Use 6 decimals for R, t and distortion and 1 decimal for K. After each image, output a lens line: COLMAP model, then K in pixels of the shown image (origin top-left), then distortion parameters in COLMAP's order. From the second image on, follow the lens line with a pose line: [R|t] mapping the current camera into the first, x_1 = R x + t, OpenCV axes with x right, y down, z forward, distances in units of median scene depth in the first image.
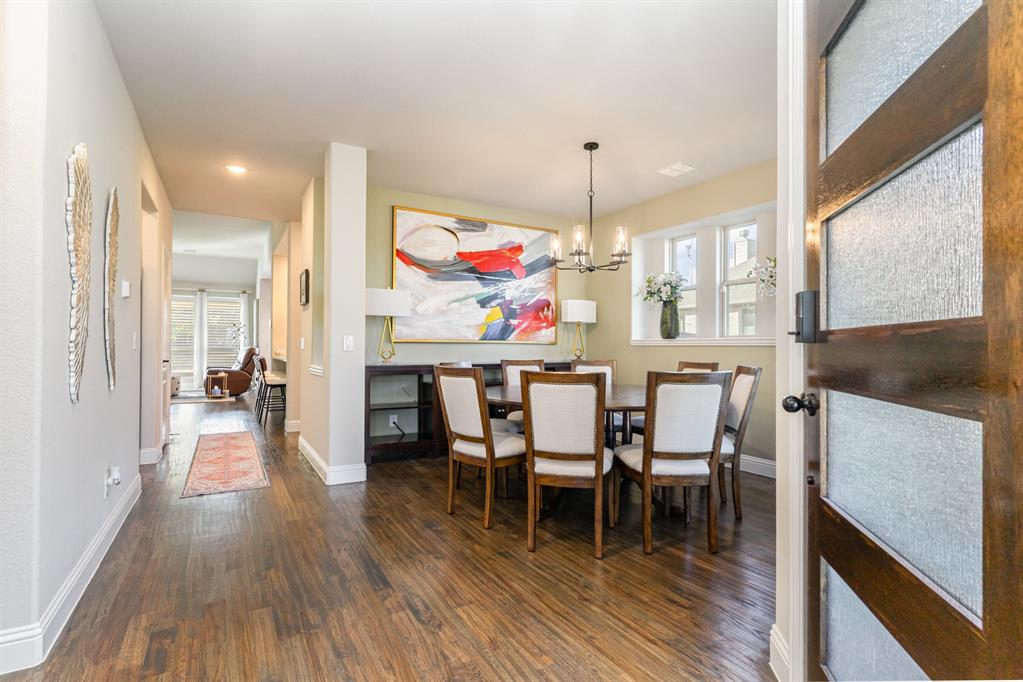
lens RADIAL K [[494.4, 0, 514.4], [0, 494.4, 343.4], [0, 0, 1]] dist [0.004080, -0.001305]
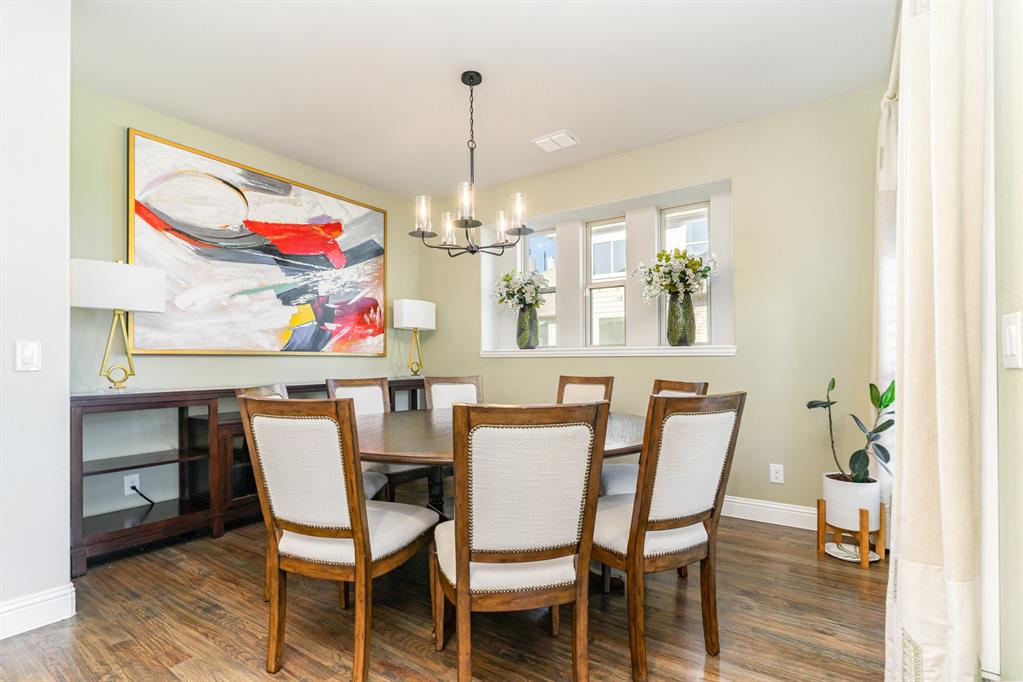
lens RADIAL K [[494.4, 0, 508.5], [0, 494.4, 356.0], [0, 0, 1]] dist [0.004080, -0.001305]
pose [[0.909057, -0.006768, 0.416616, -0.076399], [0.007083, 0.999975, 0.000789, 0.002043], [-0.416611, 0.002234, 0.909082, 0.256016]]
